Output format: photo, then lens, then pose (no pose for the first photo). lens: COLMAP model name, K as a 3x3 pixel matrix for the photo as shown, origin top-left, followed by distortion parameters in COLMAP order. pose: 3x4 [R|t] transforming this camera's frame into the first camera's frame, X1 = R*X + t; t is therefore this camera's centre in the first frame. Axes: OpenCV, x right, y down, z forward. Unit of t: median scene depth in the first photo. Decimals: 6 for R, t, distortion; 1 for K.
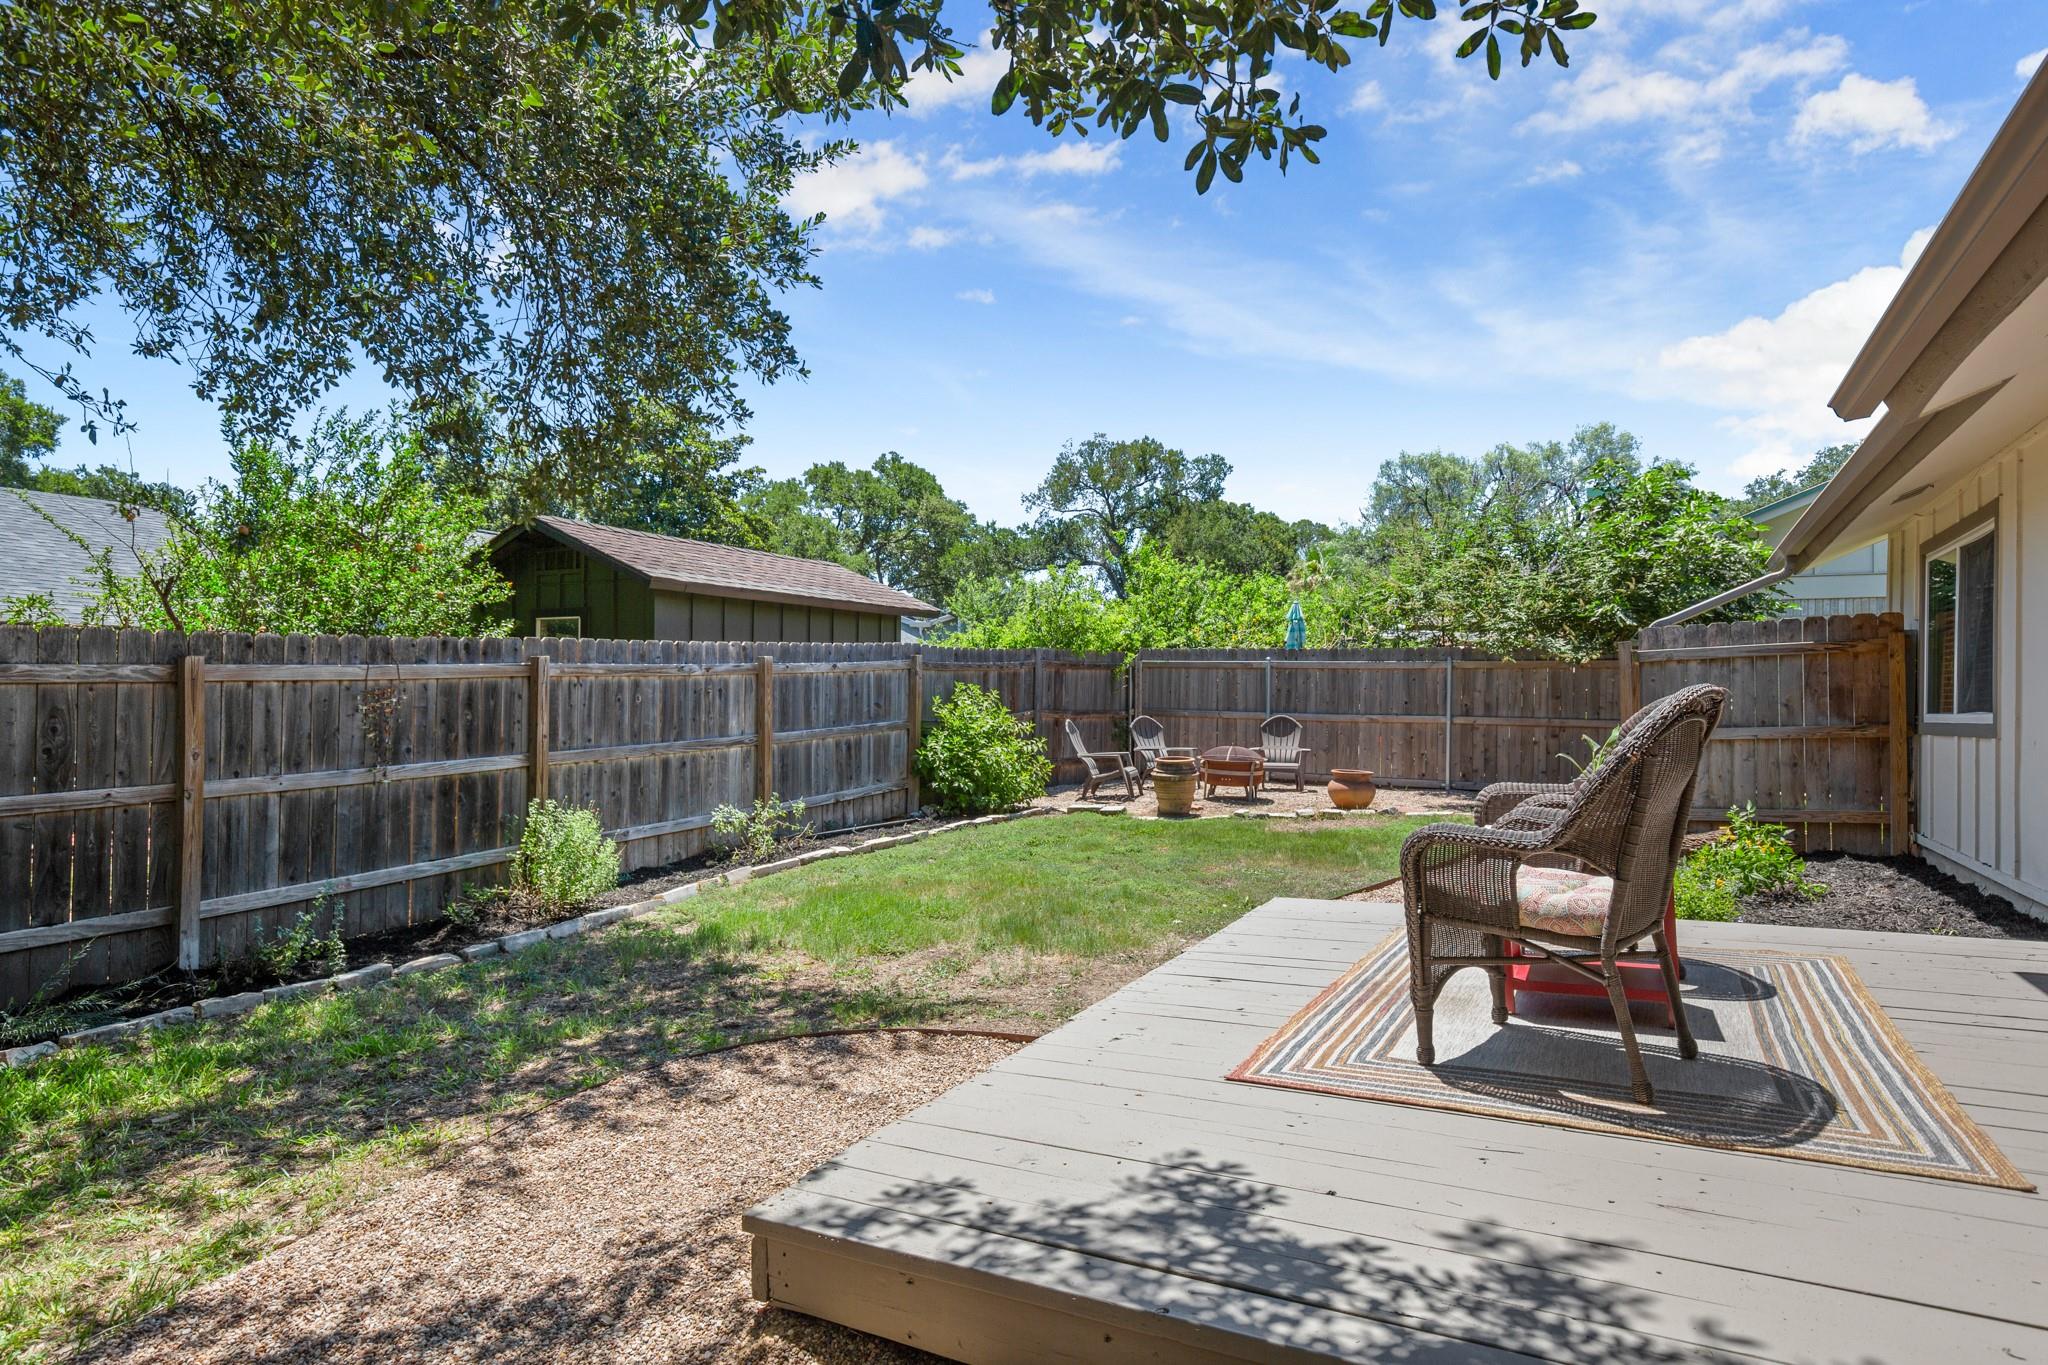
lens RADIAL K [[1076.8, 0, 1049.7], [0, 1076.8, 695.3], [0, 0, 1]] dist [0.006856, 0.000848]
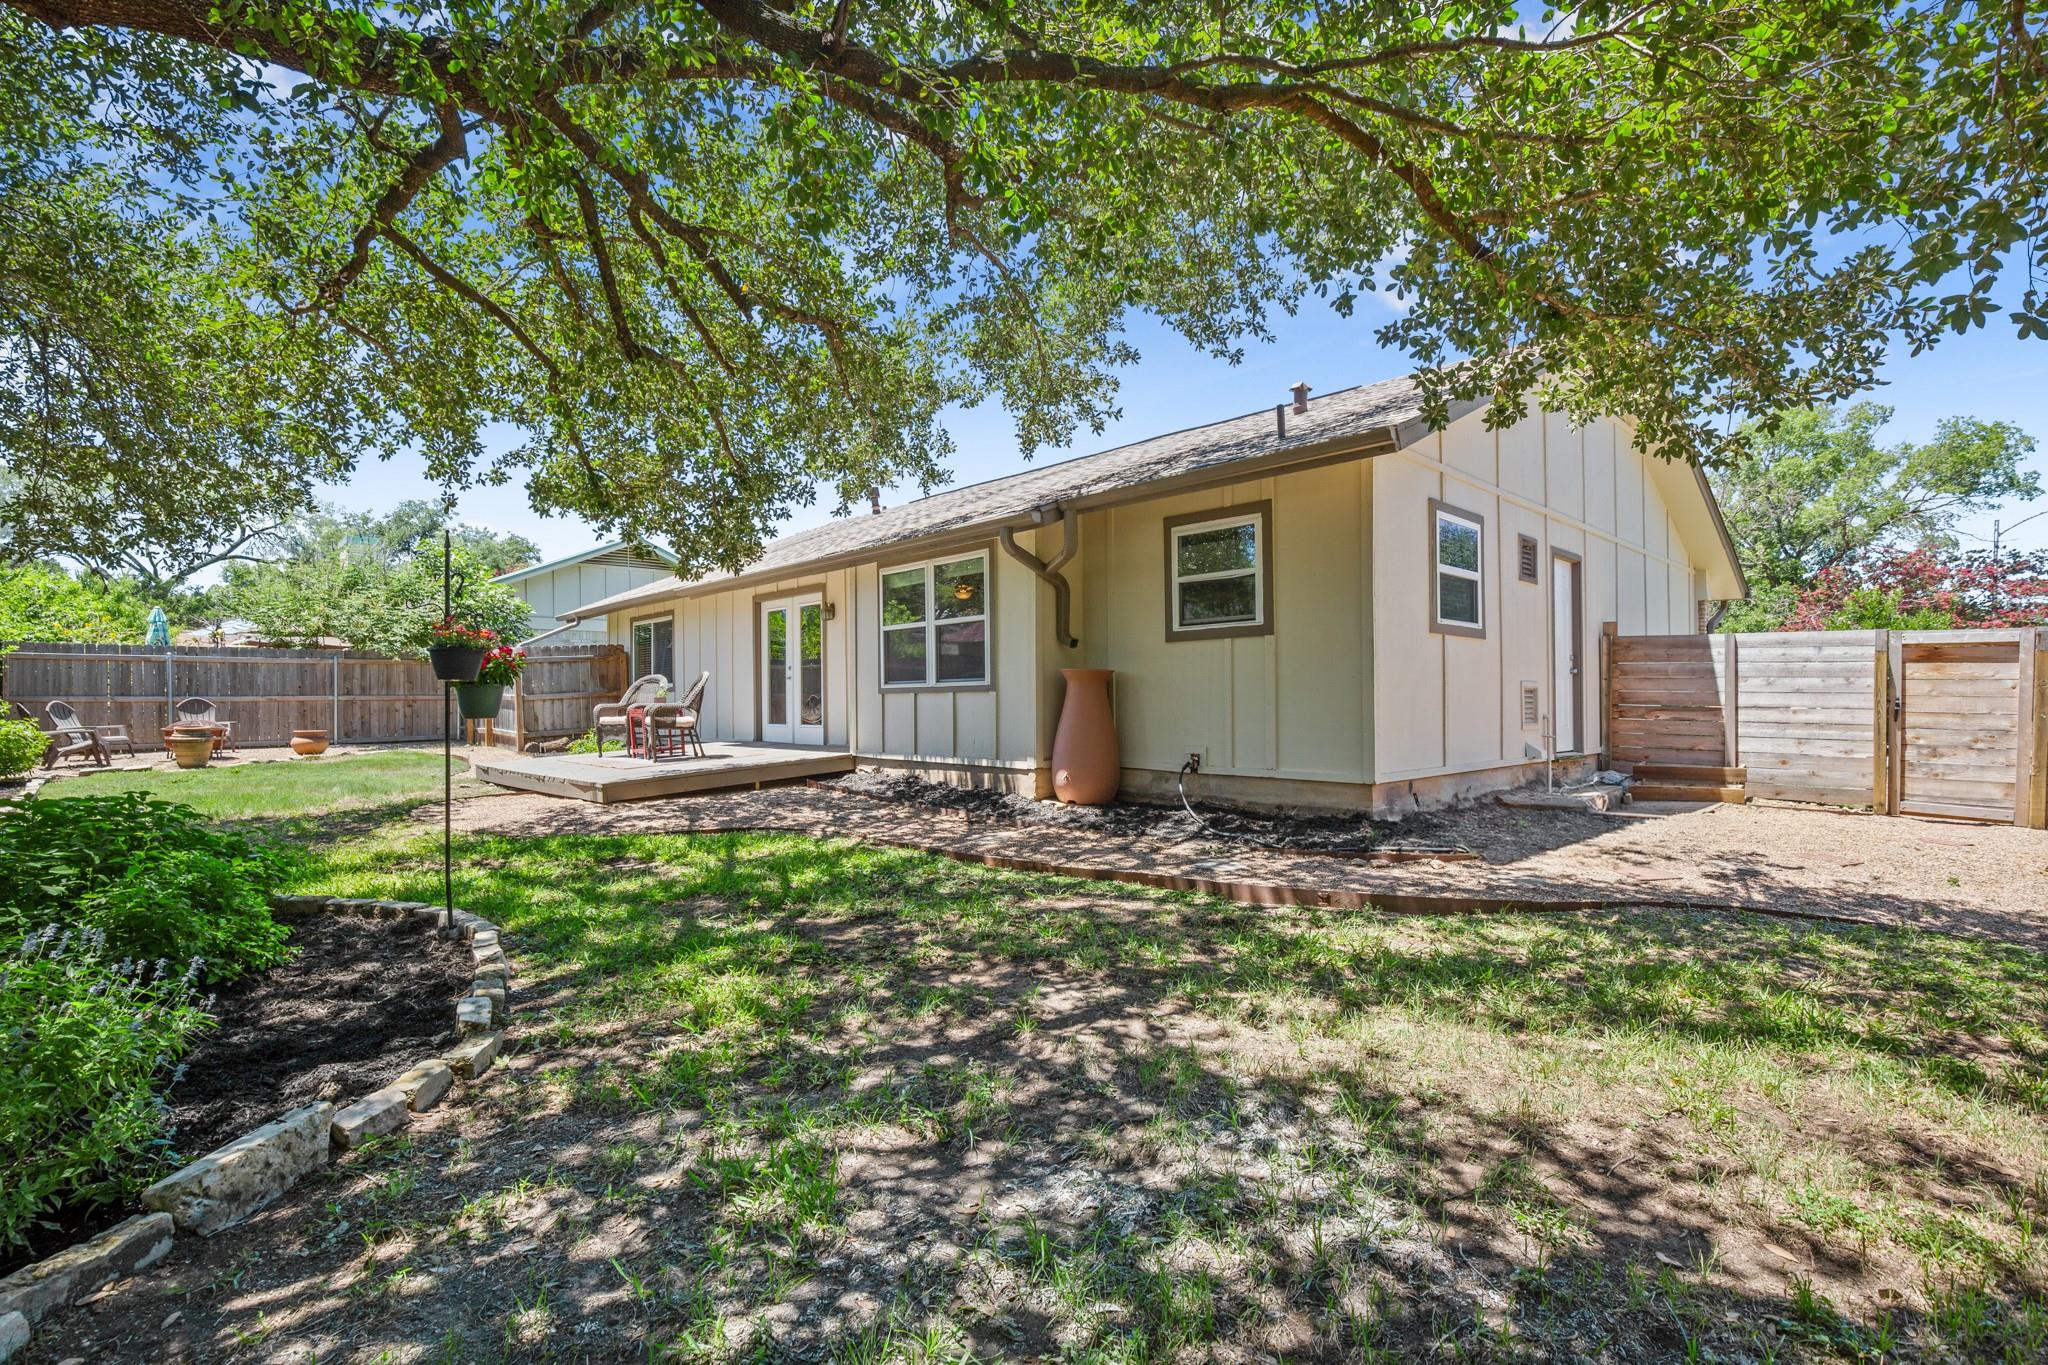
lens RADIAL K [[926.4, 0, 1014.9], [0, 926.4, 678.5], [0, 0, 1]] dist [-0.015155, 0.005148]
pose [[0.318903, -0.001145, 0.947787, -0.714722], [0.010355, 0.999944, -0.002276, 0.011261], [-0.947731, 0.010541, 0.318897, -0.398003]]
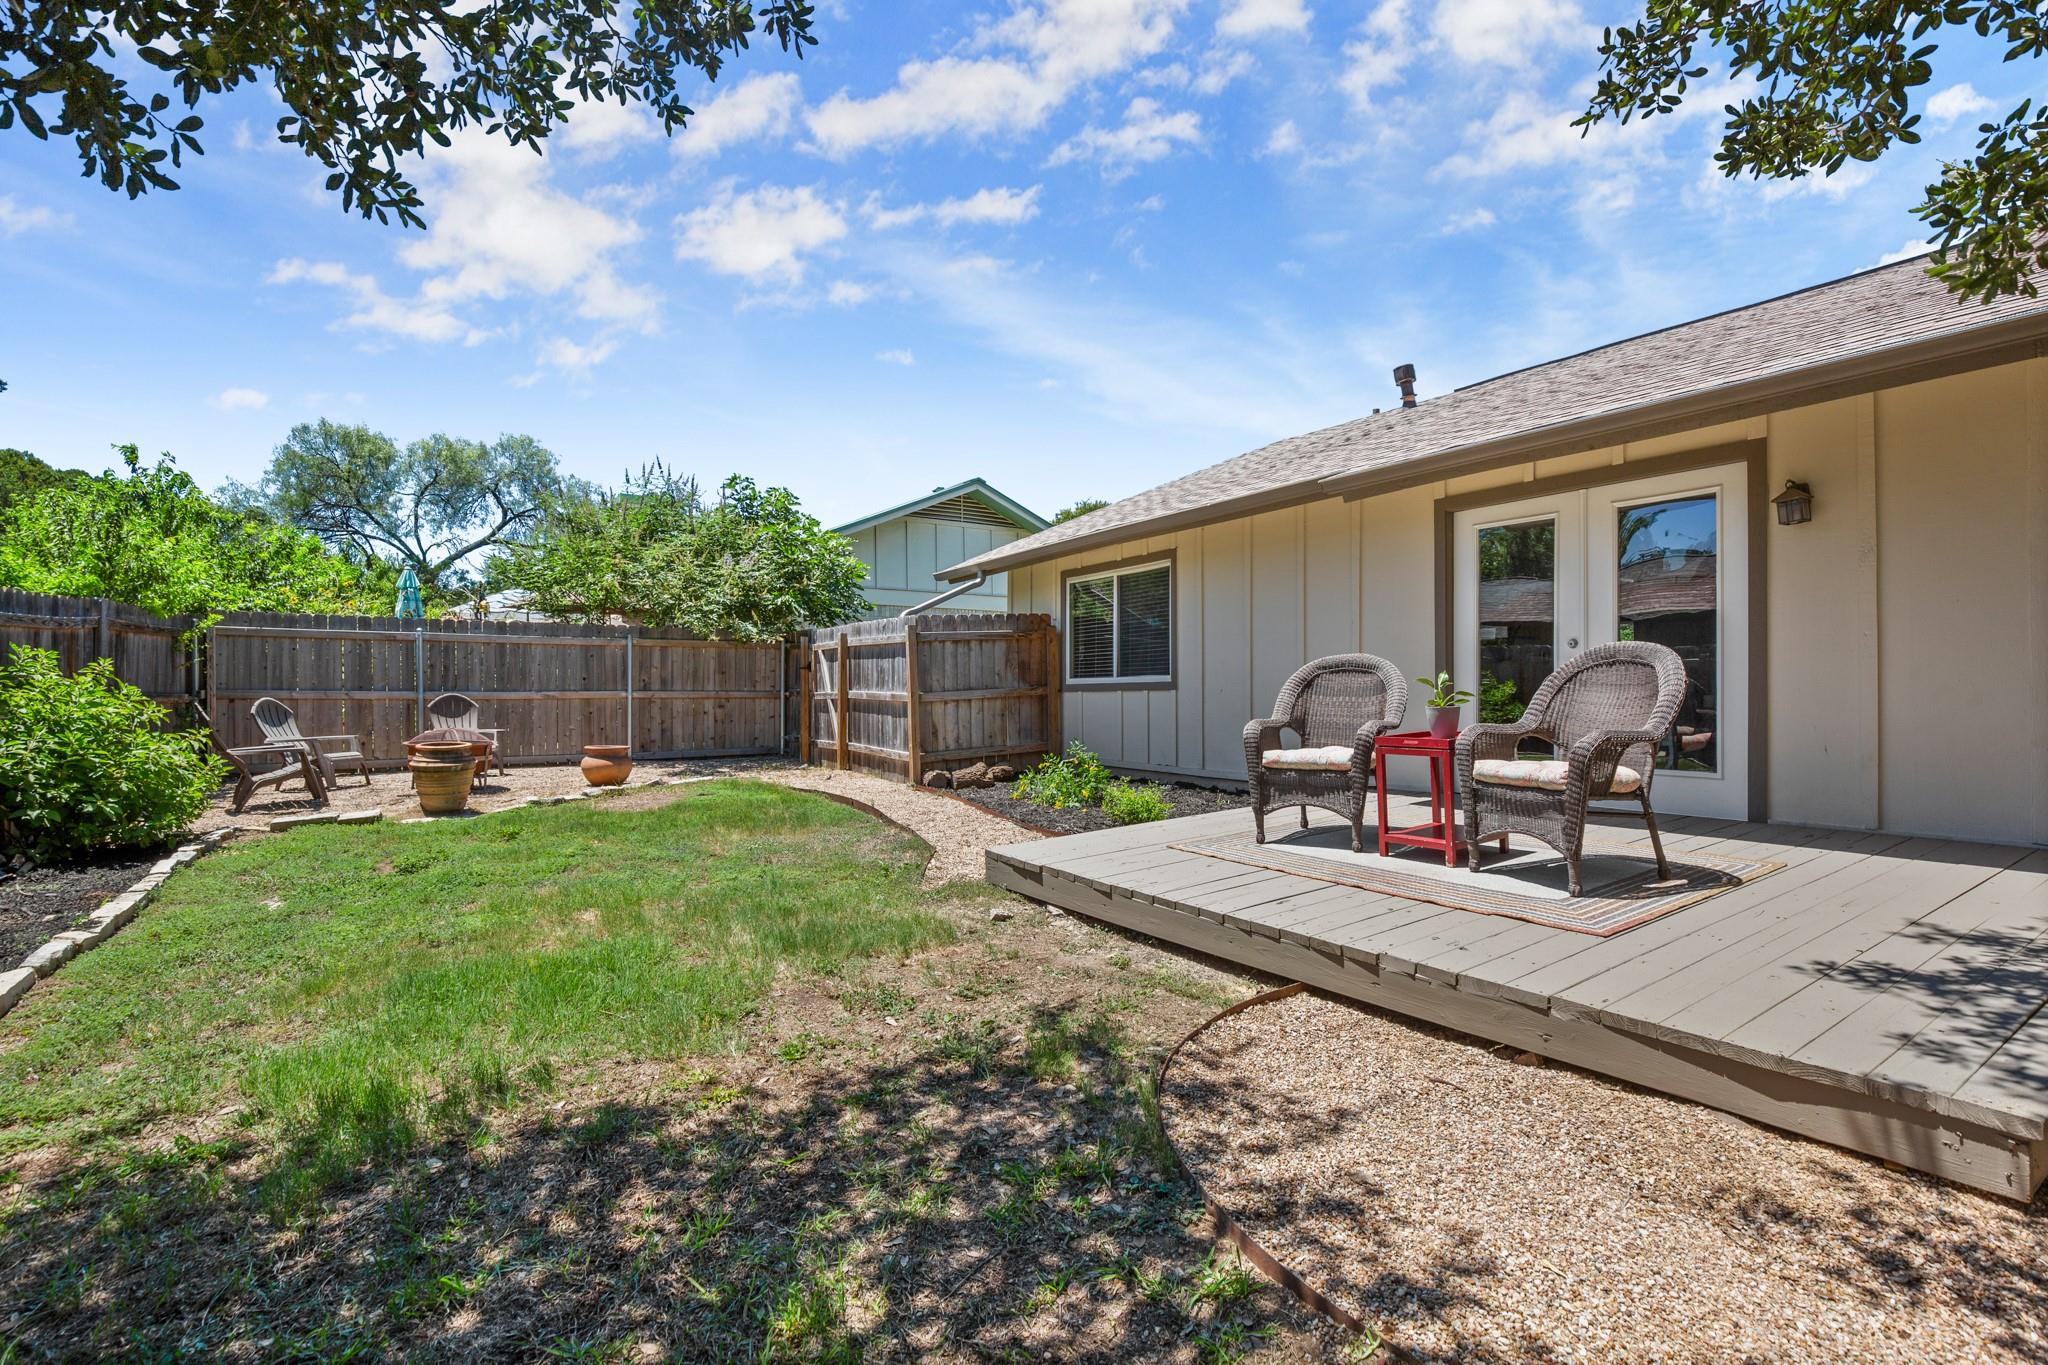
lens RADIAL K [[926.4, 0, 1030.3], [0, 926.4, 690.3], [0, 0, 1]] dist [-0.015155, 0.005148]
pose [[0.482385, -0.014225, 0.875844, -0.307334], [0.005612, 0.999898, 0.013149, 0.011907], [-0.875942, -0.001428, 0.482415, 0.292738]]
